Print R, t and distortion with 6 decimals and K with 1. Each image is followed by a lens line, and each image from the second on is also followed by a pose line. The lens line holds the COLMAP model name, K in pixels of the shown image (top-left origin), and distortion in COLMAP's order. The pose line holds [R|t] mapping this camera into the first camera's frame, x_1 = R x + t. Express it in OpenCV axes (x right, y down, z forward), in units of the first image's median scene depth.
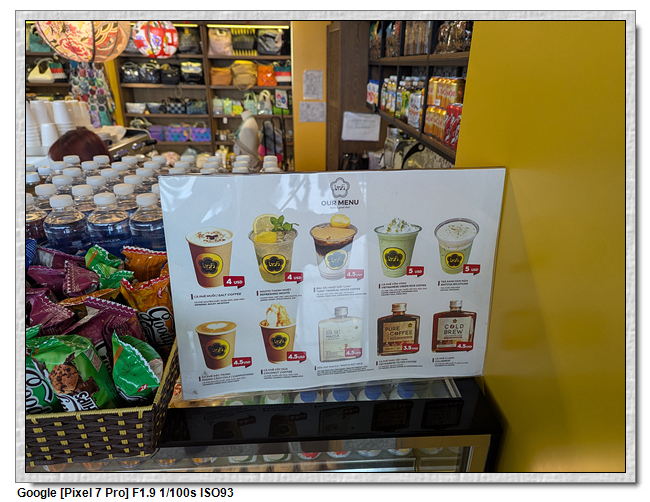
lens RADIAL K [[458.4, 0, 323.6], [0, 458.4, 246.4], [0, 0, 1]] dist [0.009060, 0.002020]
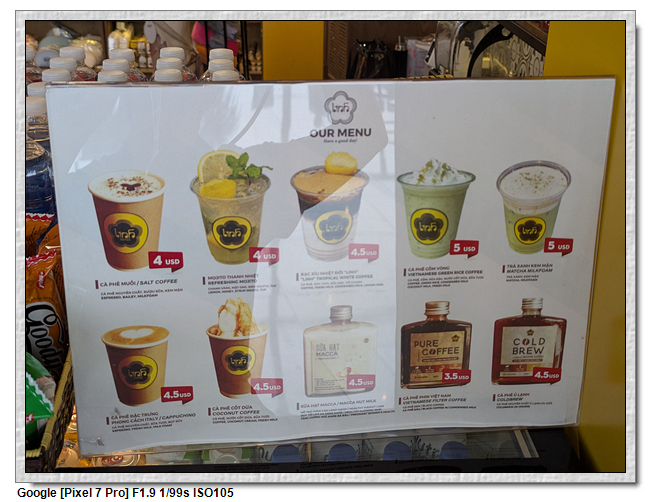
lens RADIAL K [[930.3, 0, 325.4], [0, 930.3, 254.1], [0, 0, 1]] dist [0.049553, 0.000000]
pose [[0.999937, 0.009237, 0.006424, 0.008706], [-0.009412, 0.999569, 0.027823, 0.029605], [-0.006165, -0.027882, 0.999592, -0.228894]]
